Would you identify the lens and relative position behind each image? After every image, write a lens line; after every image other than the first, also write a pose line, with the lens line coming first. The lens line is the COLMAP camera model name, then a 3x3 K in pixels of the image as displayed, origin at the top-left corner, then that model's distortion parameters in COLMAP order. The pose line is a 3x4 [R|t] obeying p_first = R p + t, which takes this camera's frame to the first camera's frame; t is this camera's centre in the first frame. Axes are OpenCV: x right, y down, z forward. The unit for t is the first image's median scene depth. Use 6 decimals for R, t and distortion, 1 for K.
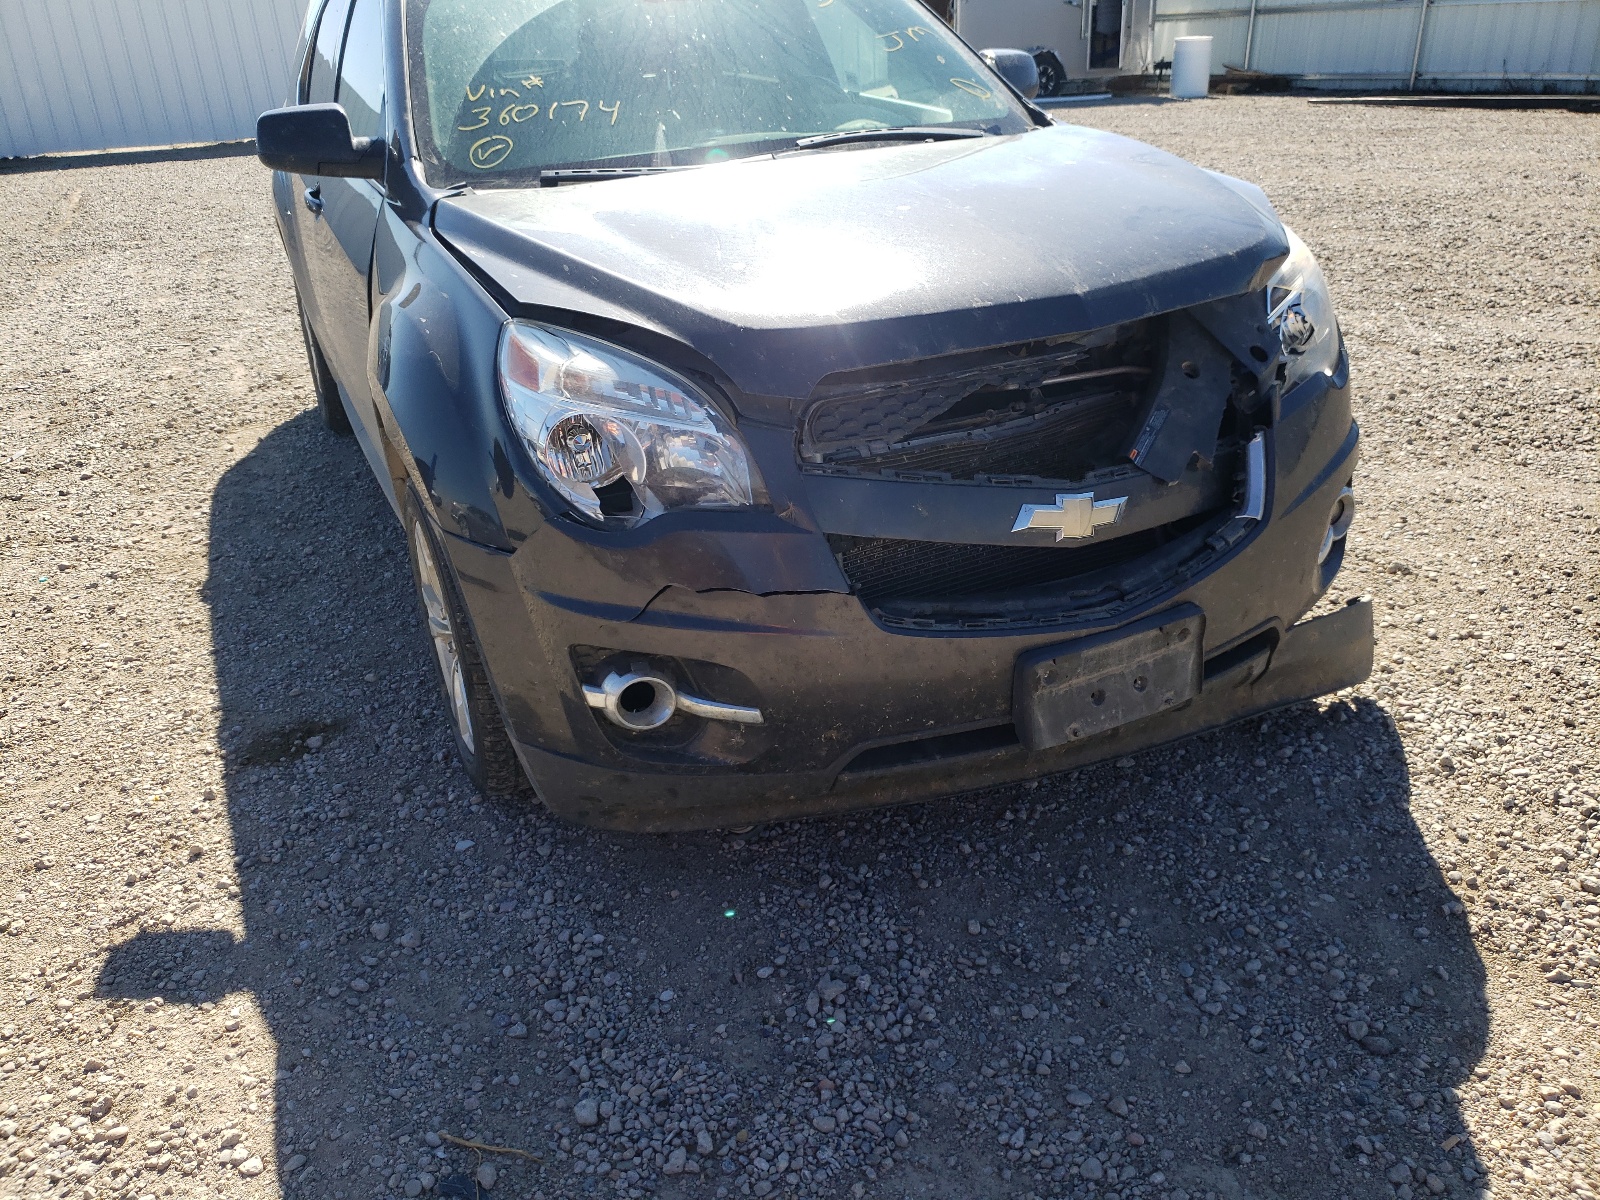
lens RADIAL K [[1203.0, 0, 799.1], [0, 1203.0, 606.8], [0, 0, 1]] dist [0.021284, -0.020708]
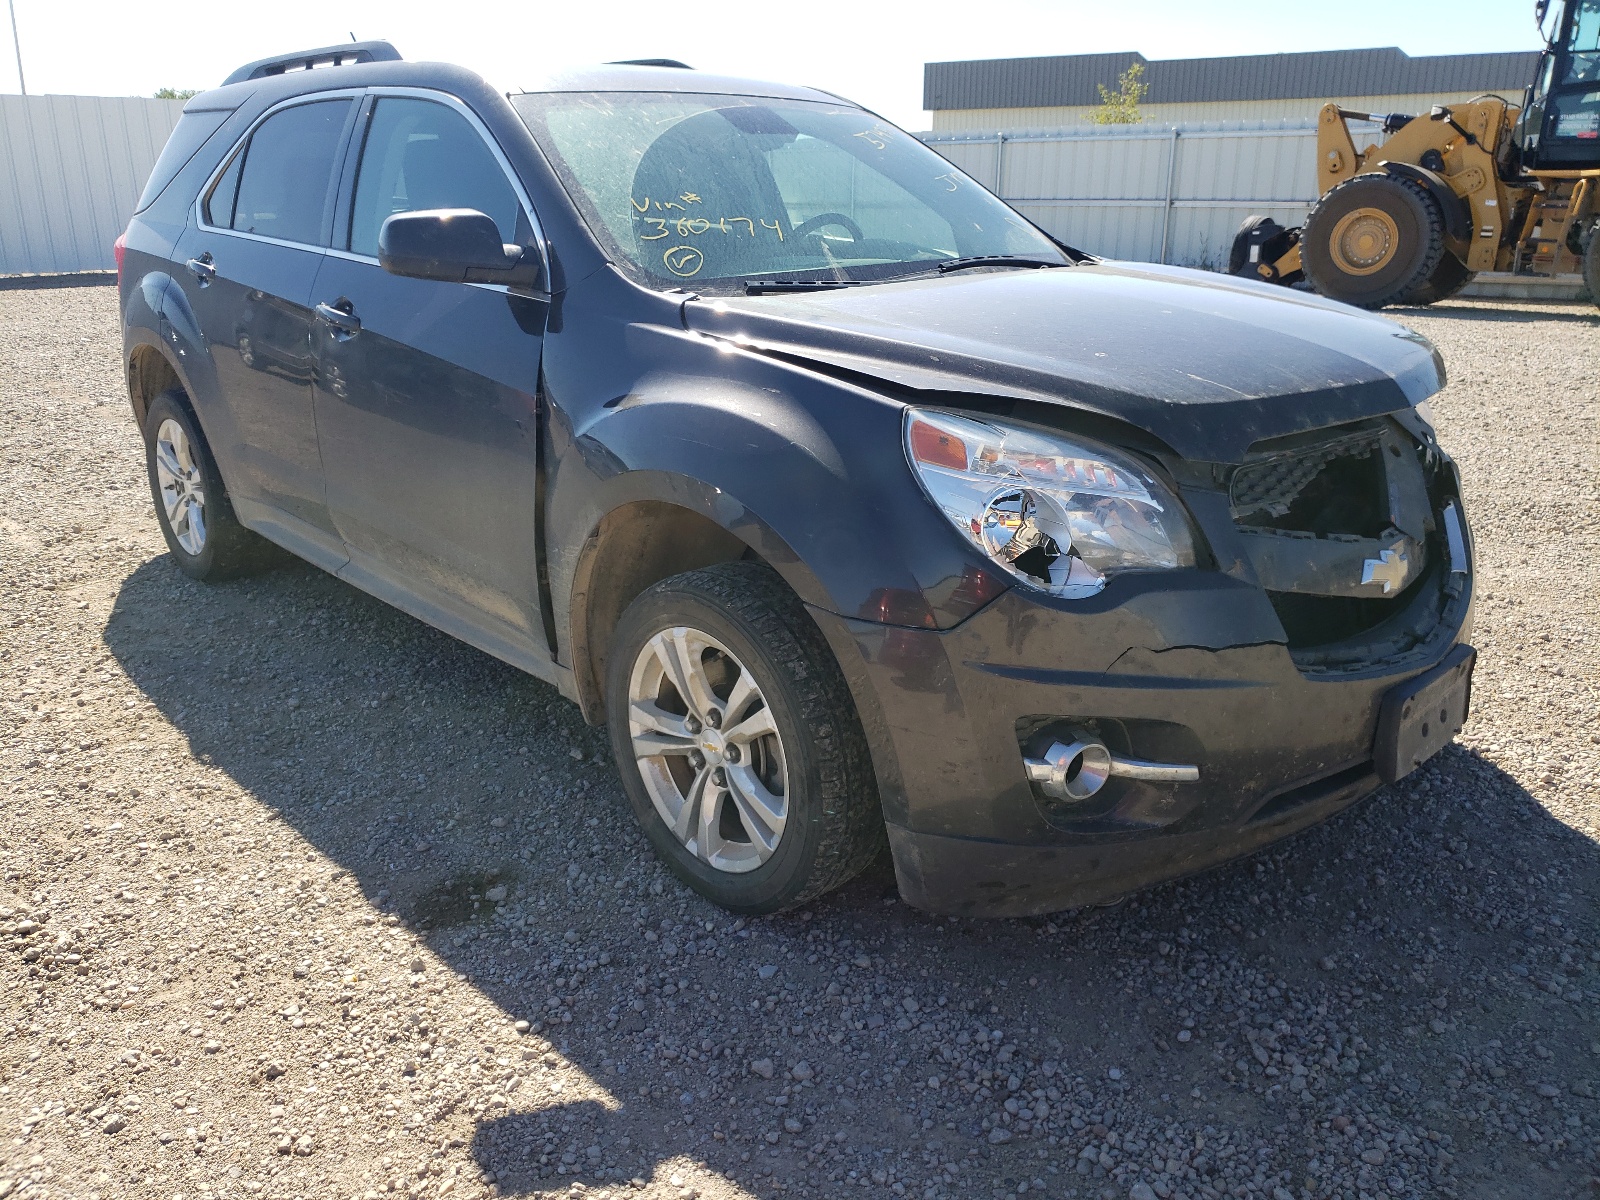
lens RADIAL K [[1203.0, 0, 796.2], [0, 1203.0, 595.4], [0, 0, 1]] dist [0.021284, -0.020708]
pose [[0.952113, -0.052688, 0.301171, -0.619507], [0.092693, 0.988423, -0.120116, 0.030827], [-0.291356, 0.142280, 0.945975, 0.092478]]
